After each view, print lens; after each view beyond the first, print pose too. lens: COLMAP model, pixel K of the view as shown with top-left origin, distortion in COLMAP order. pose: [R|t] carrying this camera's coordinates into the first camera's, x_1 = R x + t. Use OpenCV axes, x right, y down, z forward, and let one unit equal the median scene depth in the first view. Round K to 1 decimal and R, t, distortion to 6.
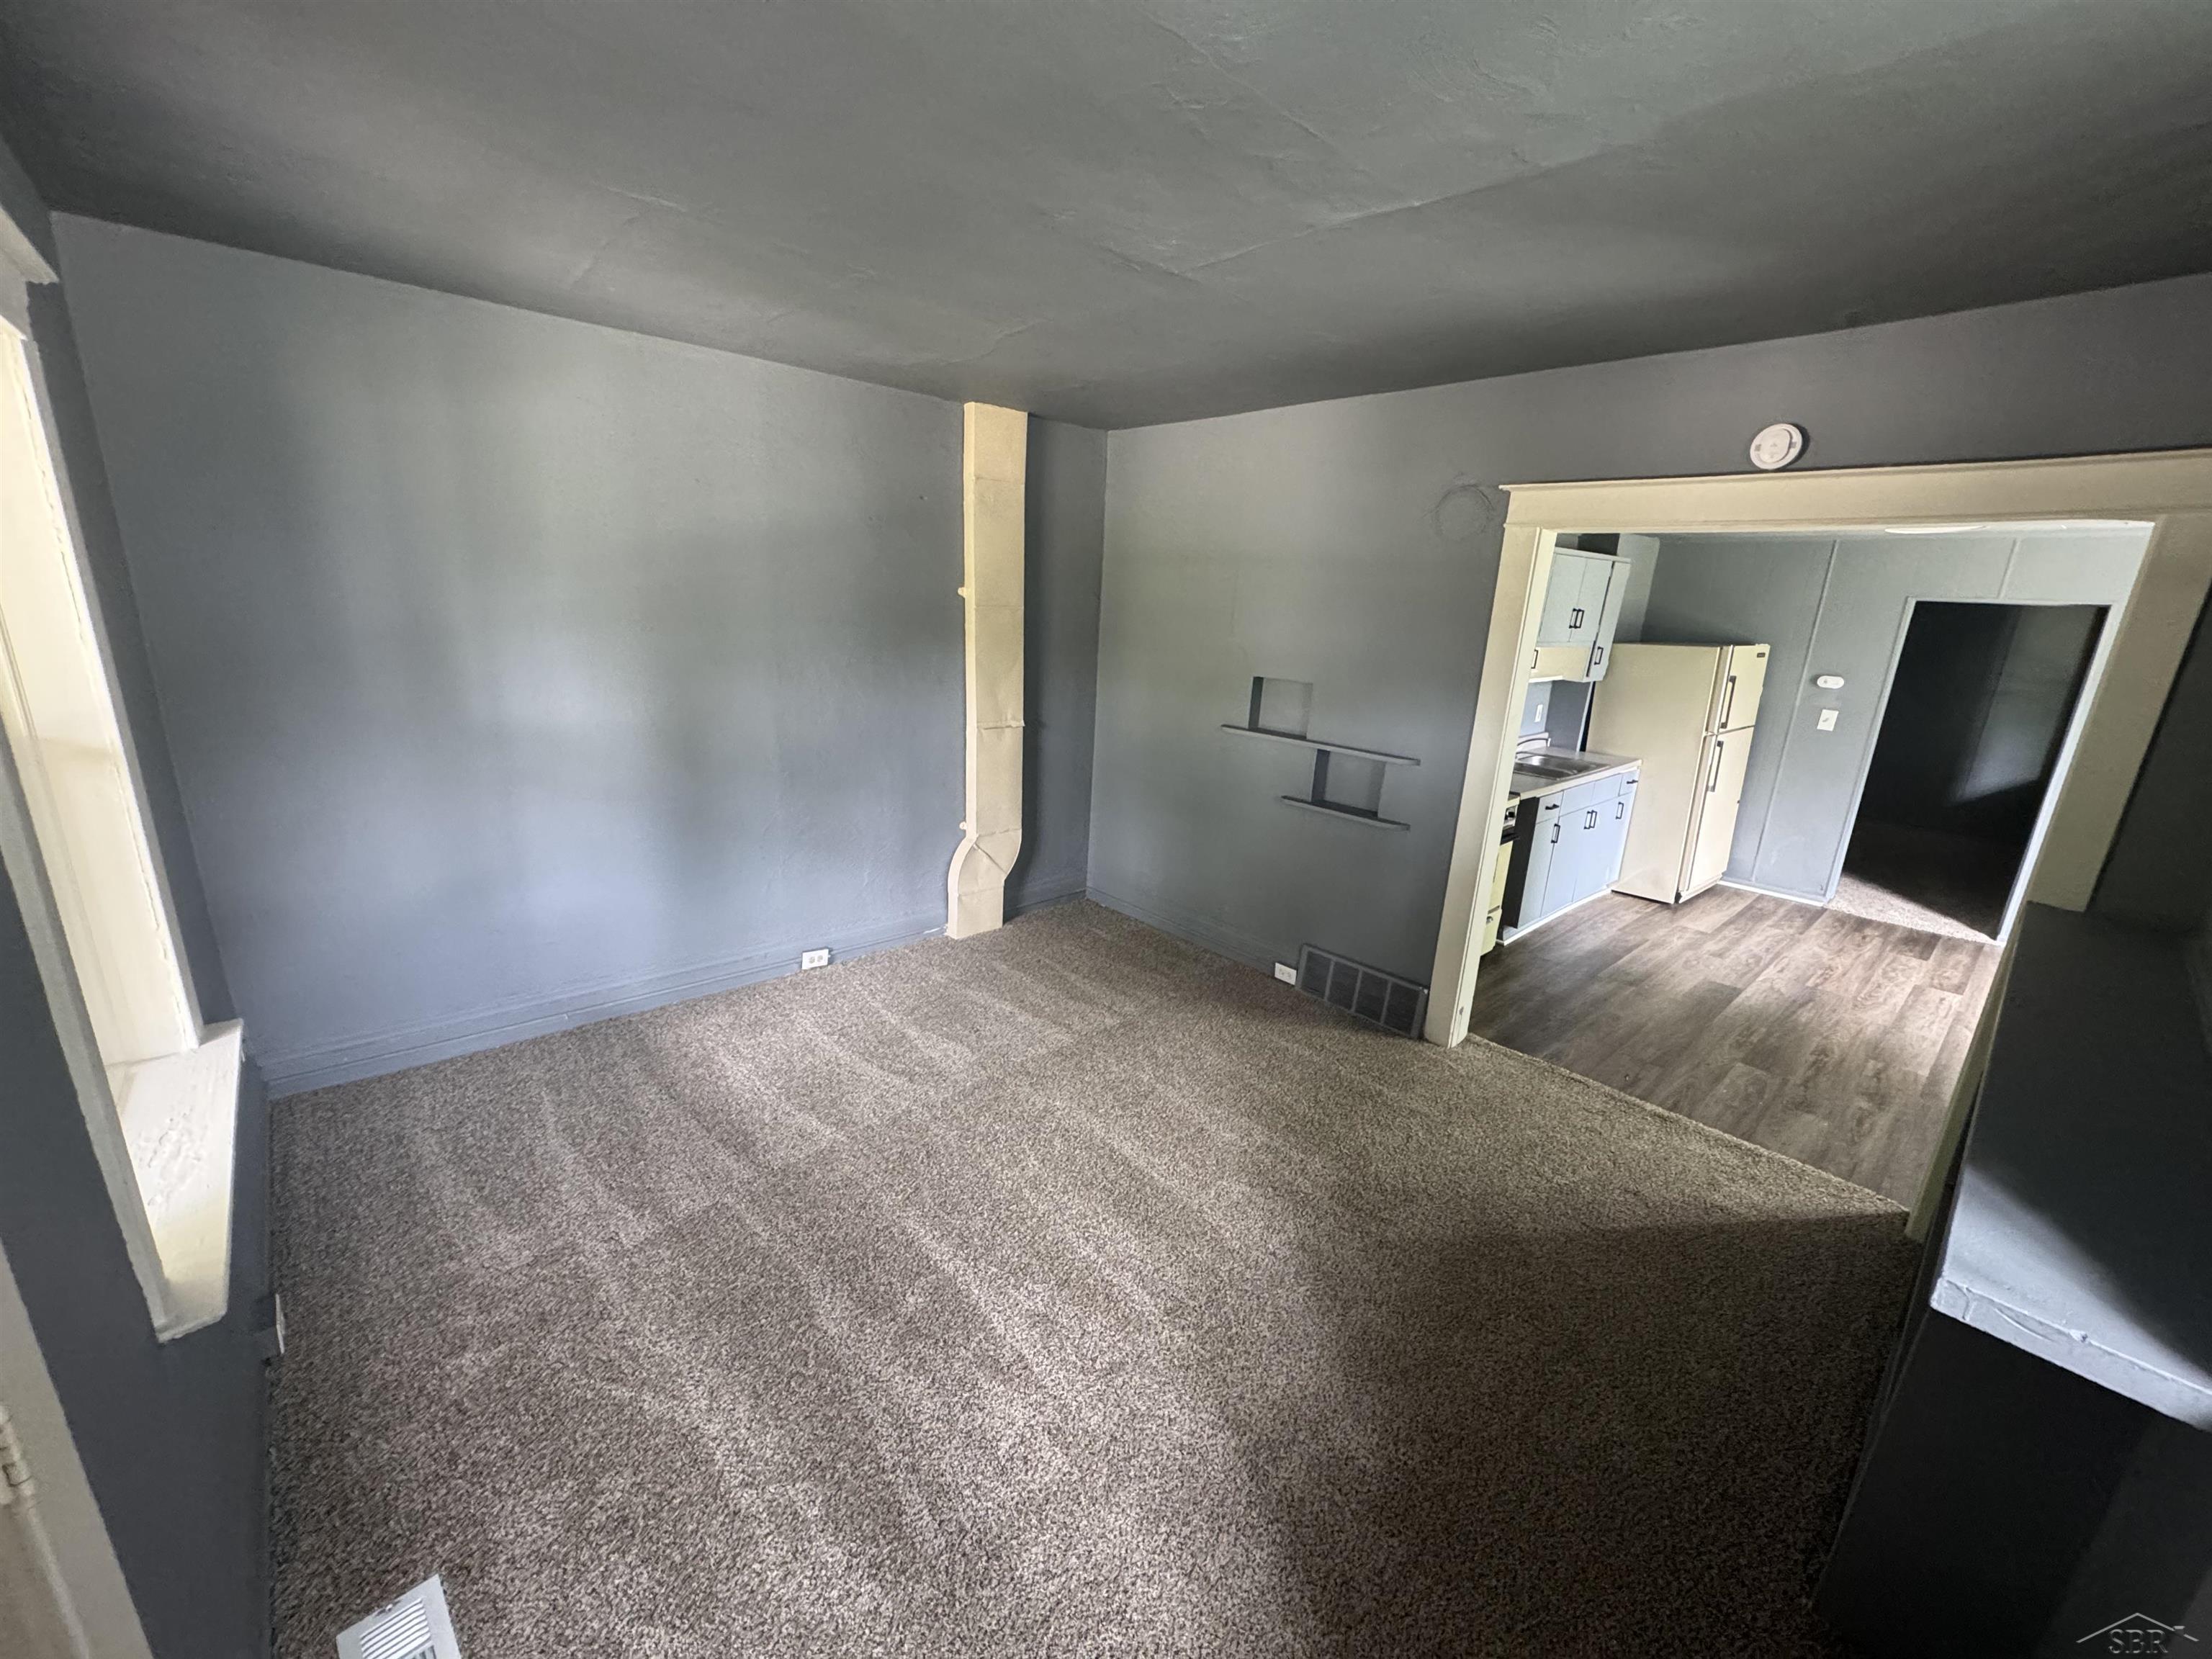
lens RADIAL K [[877.0, 0, 1107.8], [0, 877.0, 827.7], [0, 0, 1]] dist [-0.000821, 0.000544]
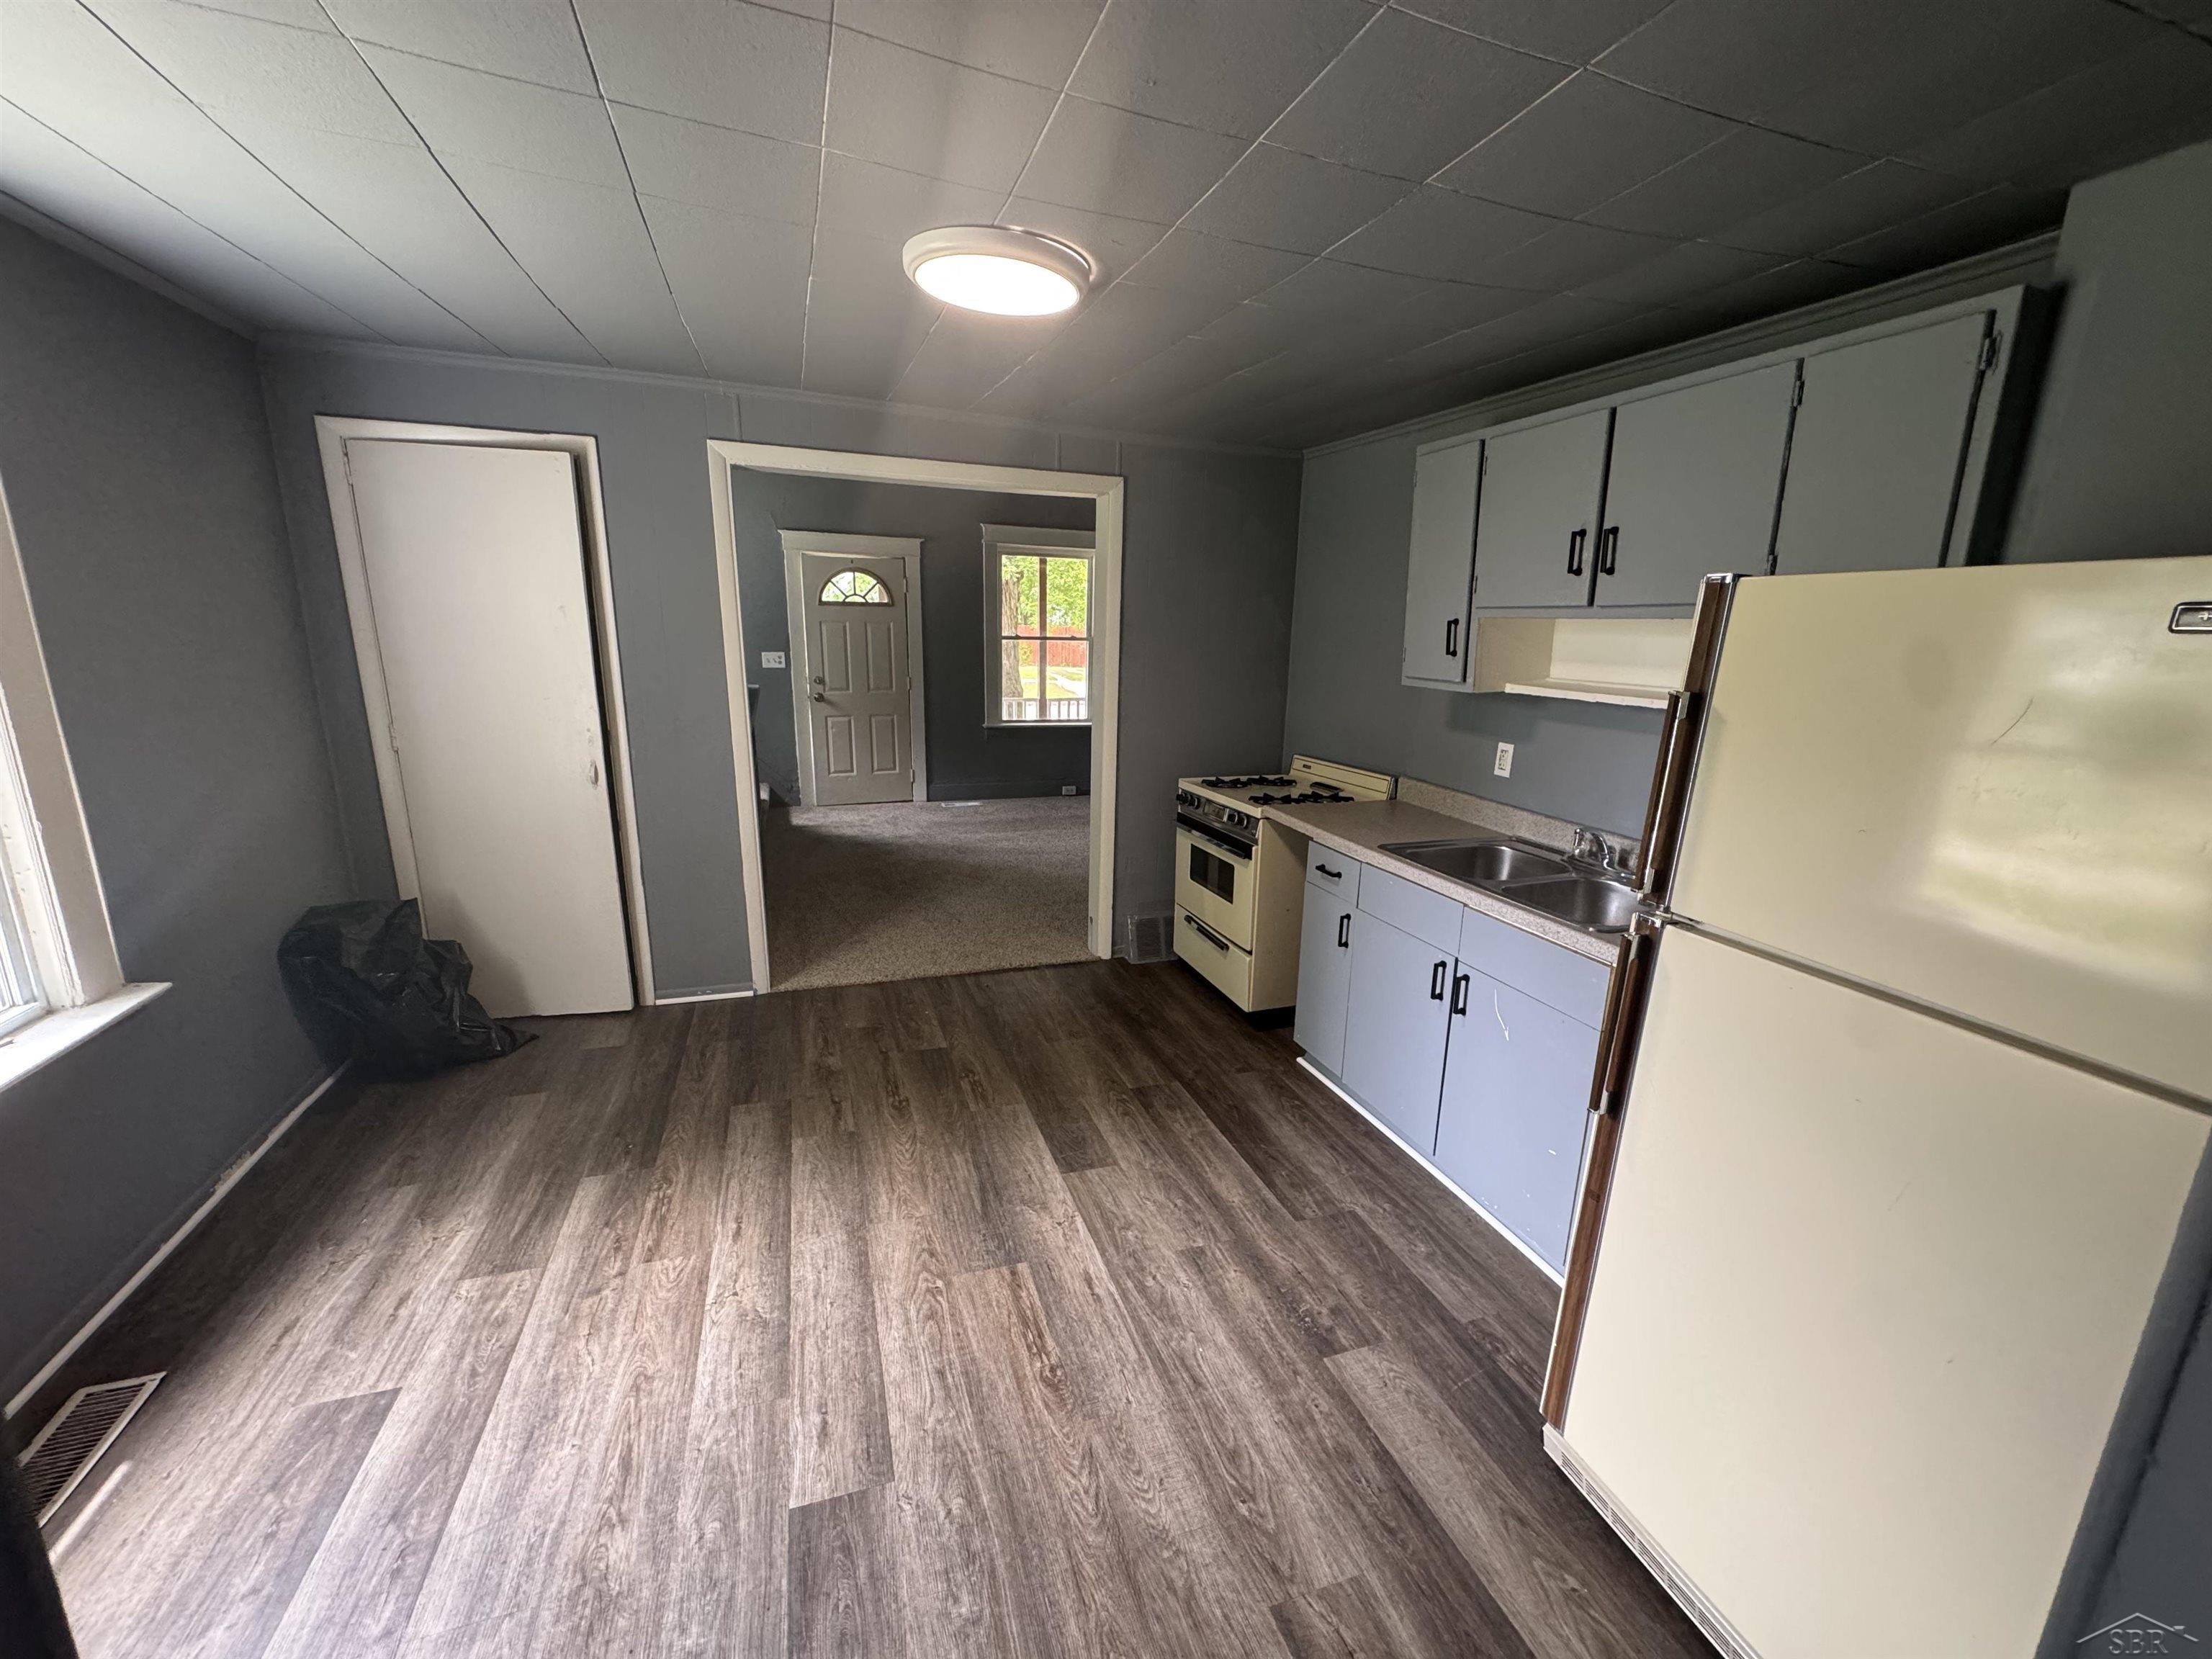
lens RADIAL K [[877.0, 0, 1107.8], [0, 877.0, 827.7], [0, 0, 1]] dist [-0.000821, 0.000544]
pose [[-0.376729, 0.156131, -0.913071, 1.025844], [-0.283636, 0.918907, 0.274156, -0.161514], [0.881831, 0.362262, -0.301894, 0.952689]]
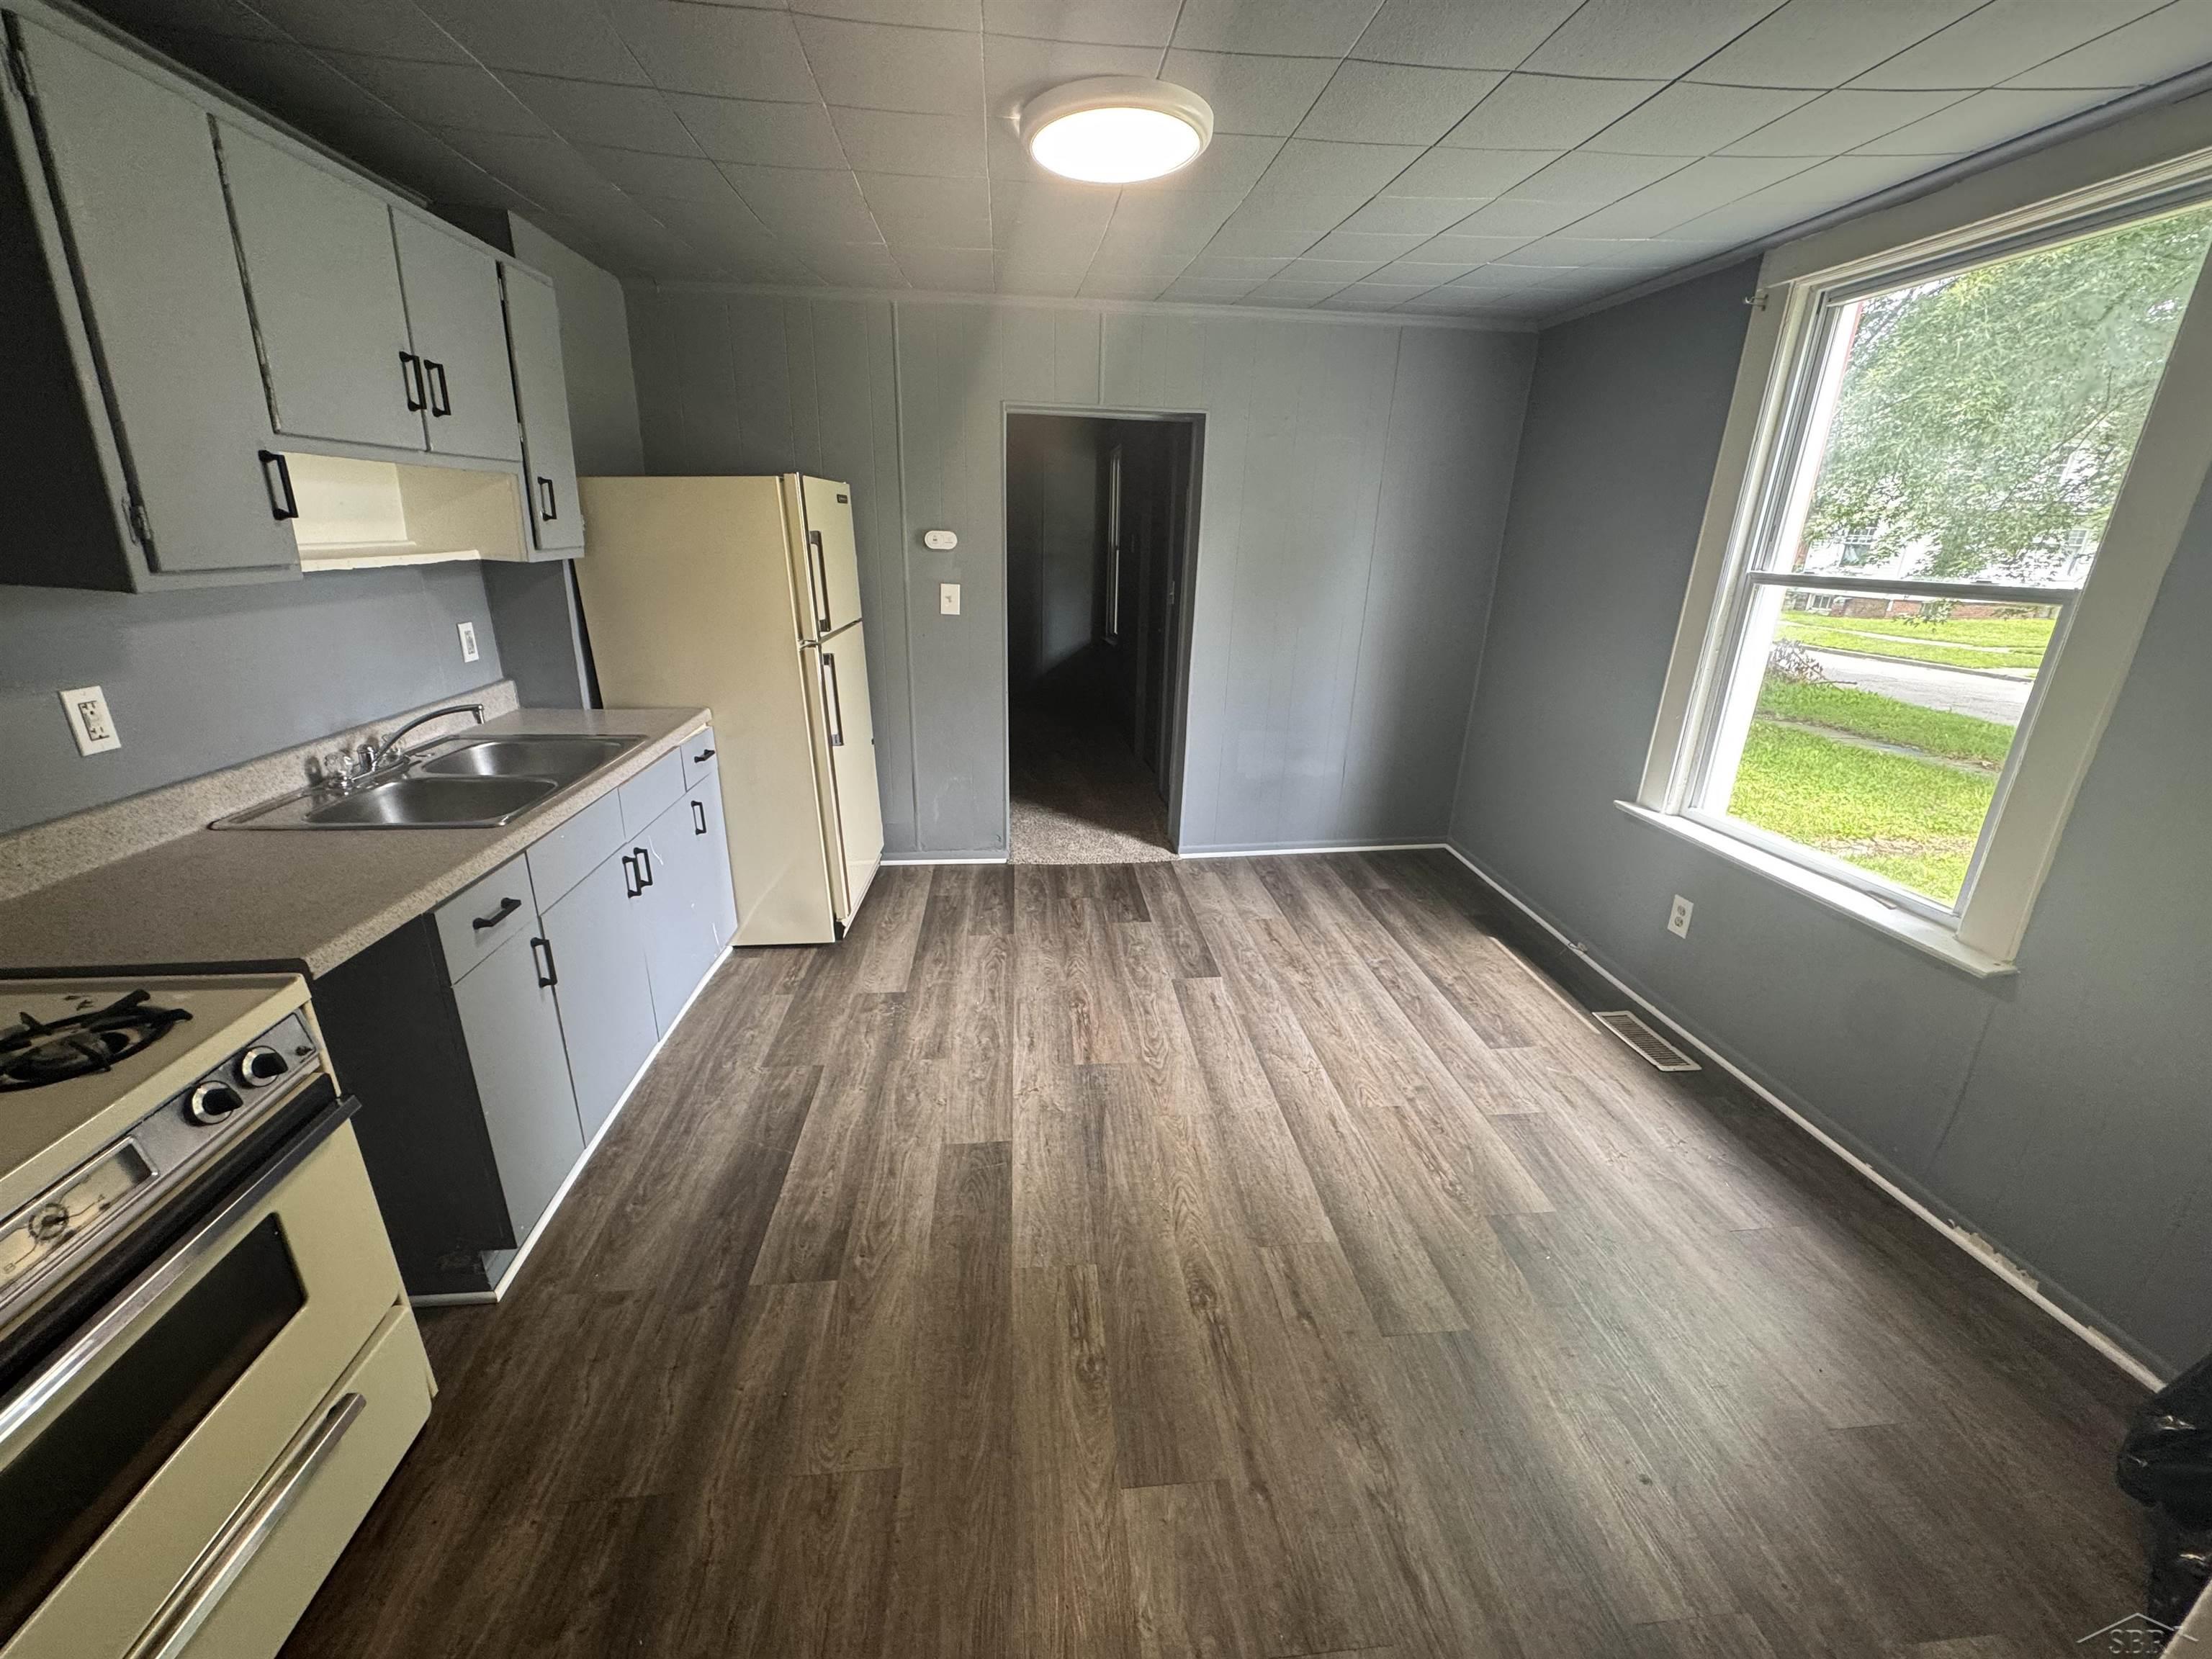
lens RADIAL K [[877.0, 0, 1107.8], [0, 877.0, 827.7], [0, 0, 1]] dist [-0.000821, 0.000544]
pose [[0.585914, -0.288880, 0.757135, 0.360593], [0.208922, 0.956568, 0.203296, -0.071772], [-0.782979, 0.039068, 0.620820, 0.536157]]
